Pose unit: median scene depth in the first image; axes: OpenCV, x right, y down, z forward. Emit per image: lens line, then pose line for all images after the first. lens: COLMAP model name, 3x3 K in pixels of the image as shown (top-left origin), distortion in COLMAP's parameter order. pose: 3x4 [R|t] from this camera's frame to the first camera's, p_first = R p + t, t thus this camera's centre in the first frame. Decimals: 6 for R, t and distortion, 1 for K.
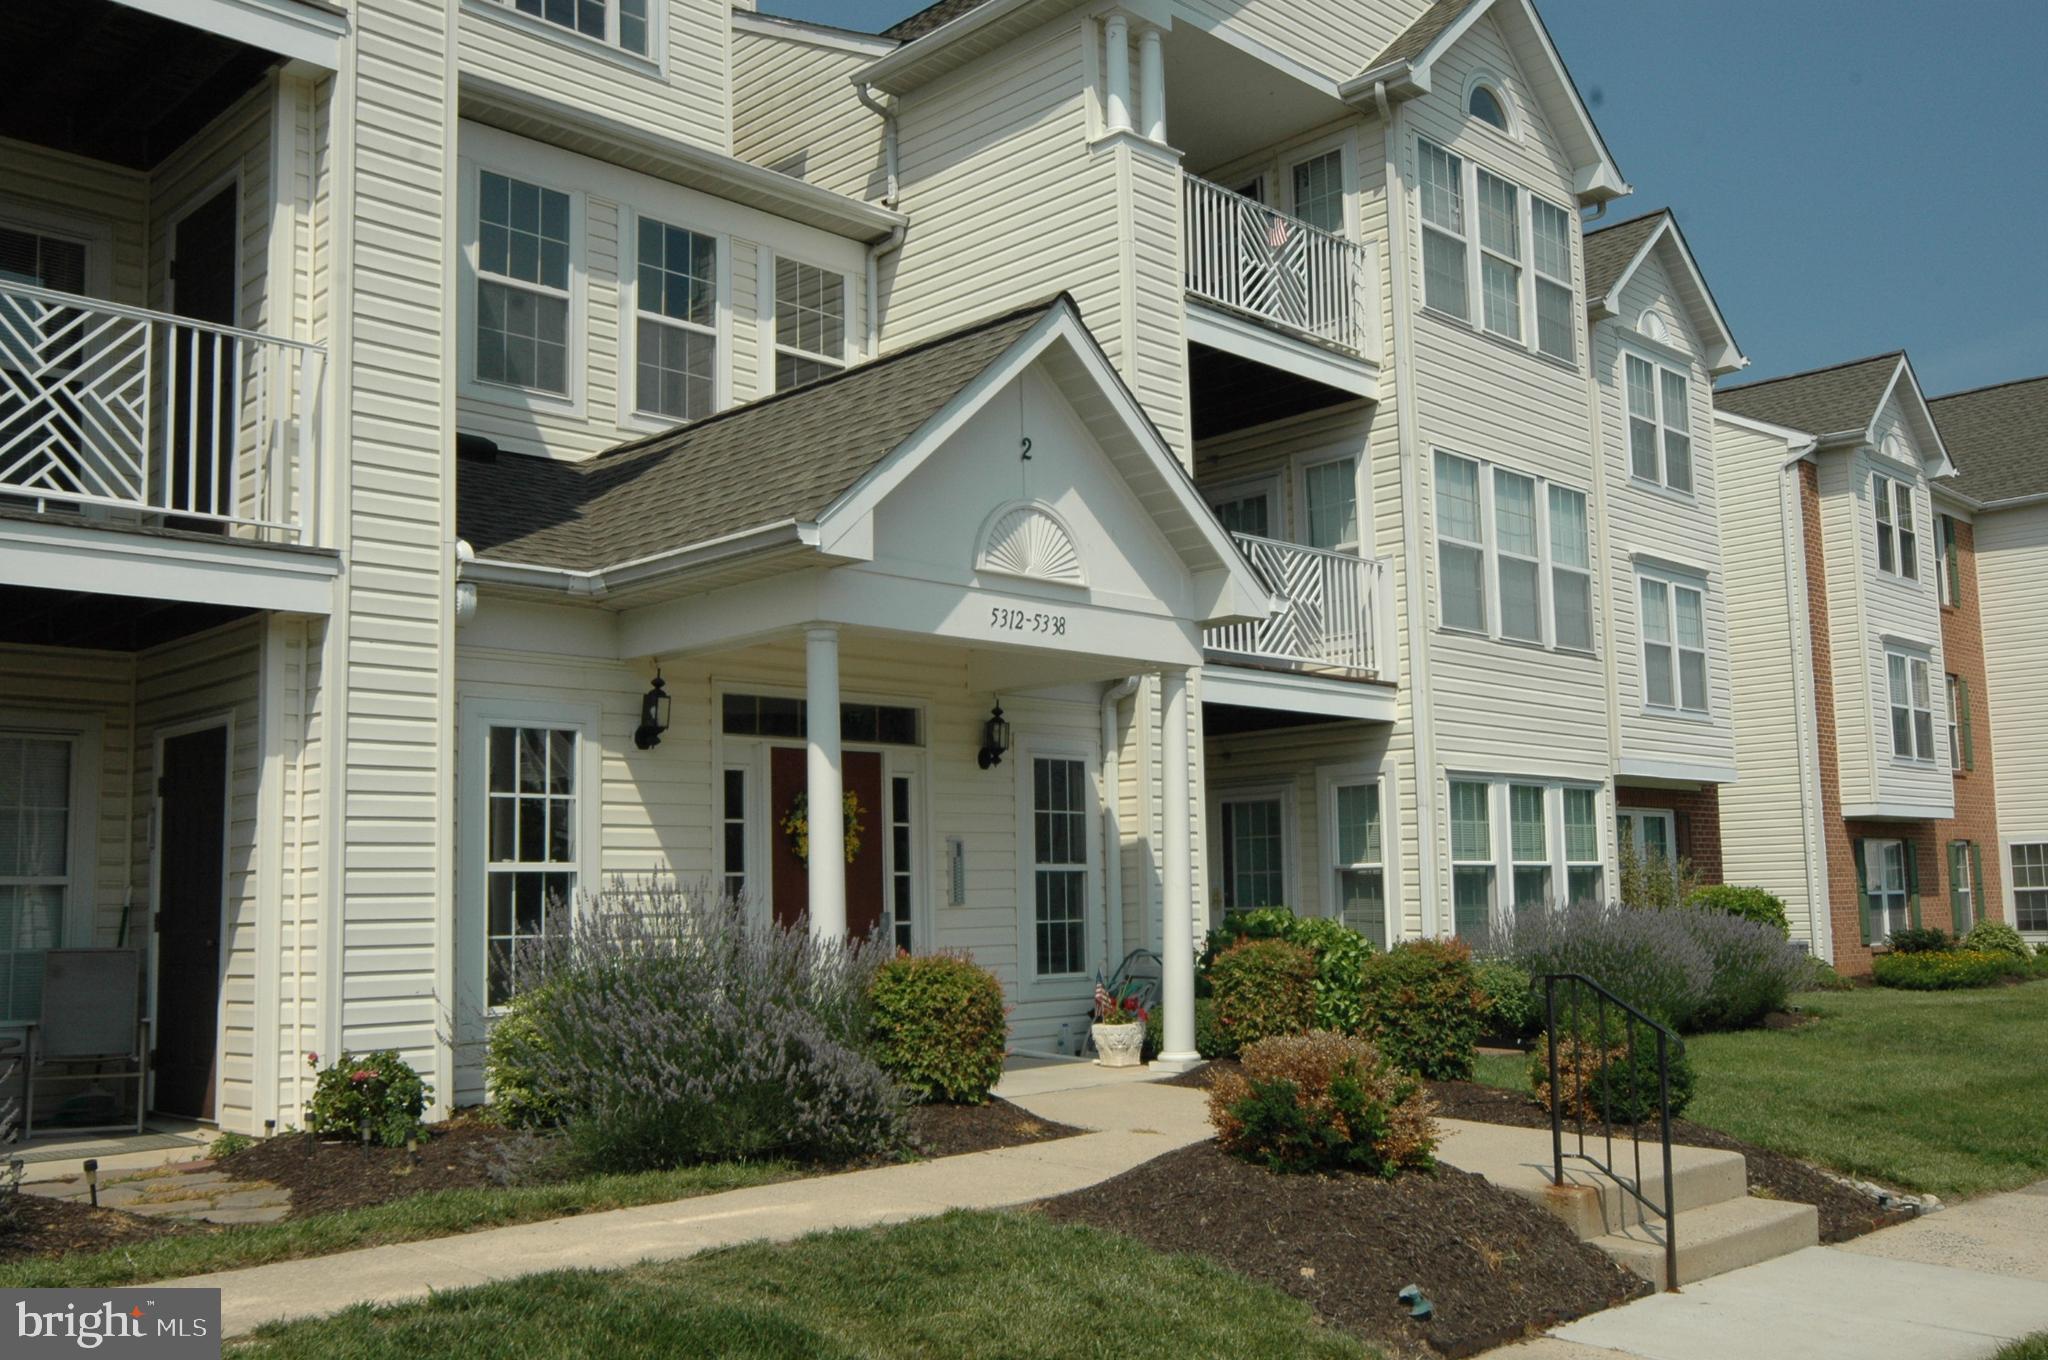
lens RADIAL K [[1857.8, 0, 1024.0], [0, 1857.8, 680.0], [0, 0, 1]] dist [-0.005588, 0.004722]
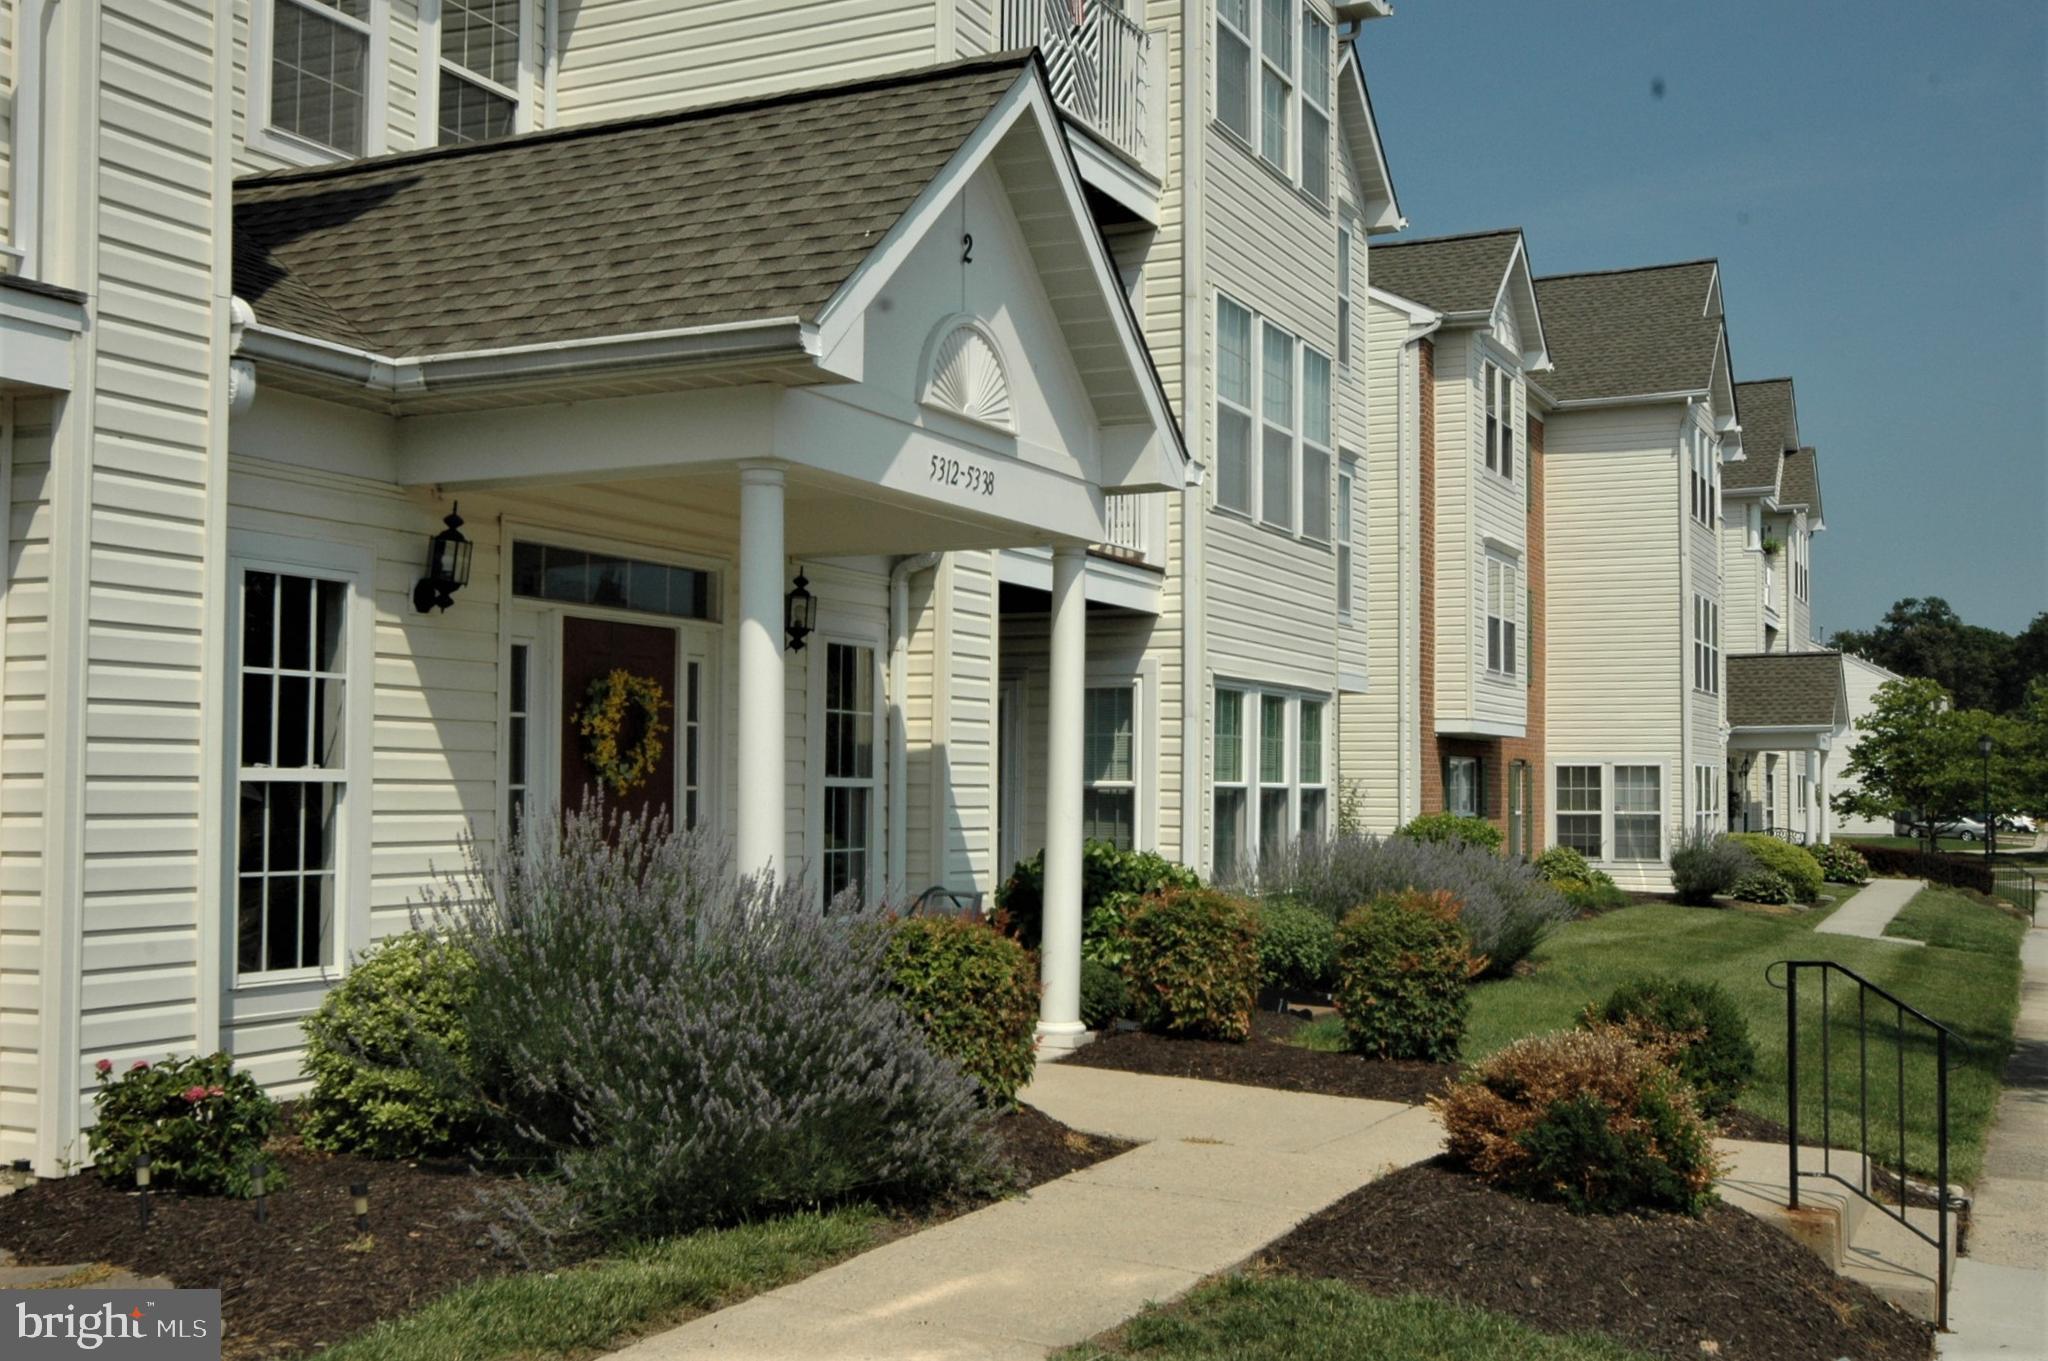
lens RADIAL K [[2164.6, 0, 1024.0], [0, 2164.6, 680.5], [0, 0, 1]] dist [0.000900, 0.007098]
pose [[0.944865, 0.045286, 0.324313, -0.247851], [-0.067525, 0.996051, 0.057643, -0.000246], [-0.320422, -0.076364, 0.944192, 0.132756]]
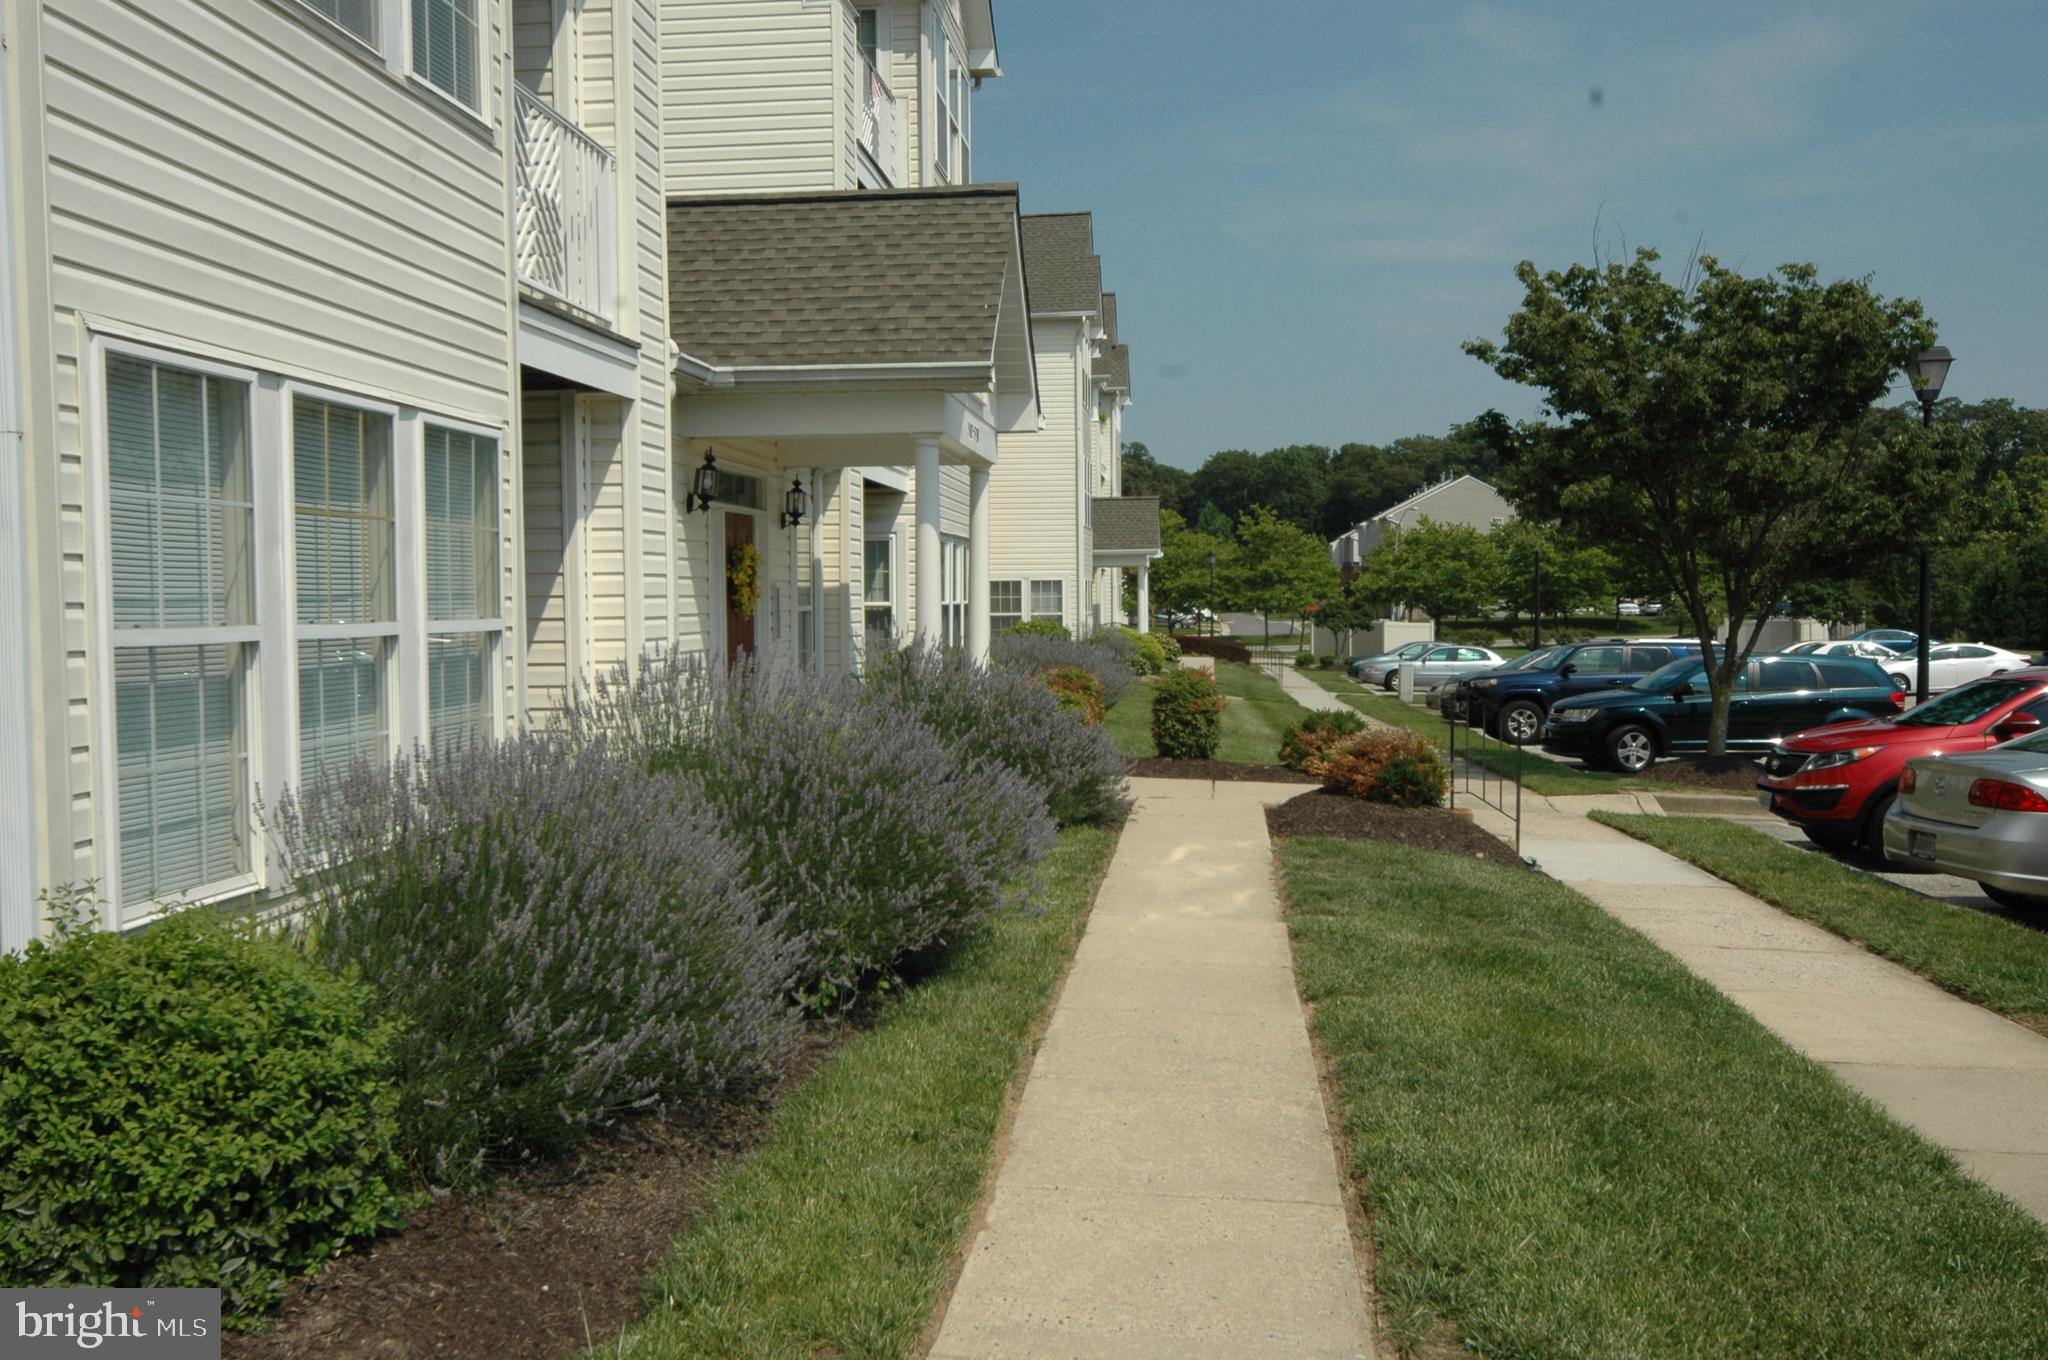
lens RADIAL K [[1817.5, 0, 1024.0], [0, 1817.5, 680.0], [0, 0, 1]] dist [-0.008744, 0.000455]
pose [[0.777909, -0.010608, 0.628288, -0.747707], [-0.089549, 0.987781, 0.127552, -0.024146], [-0.621964, -0.155486, 0.767454, -0.042225]]
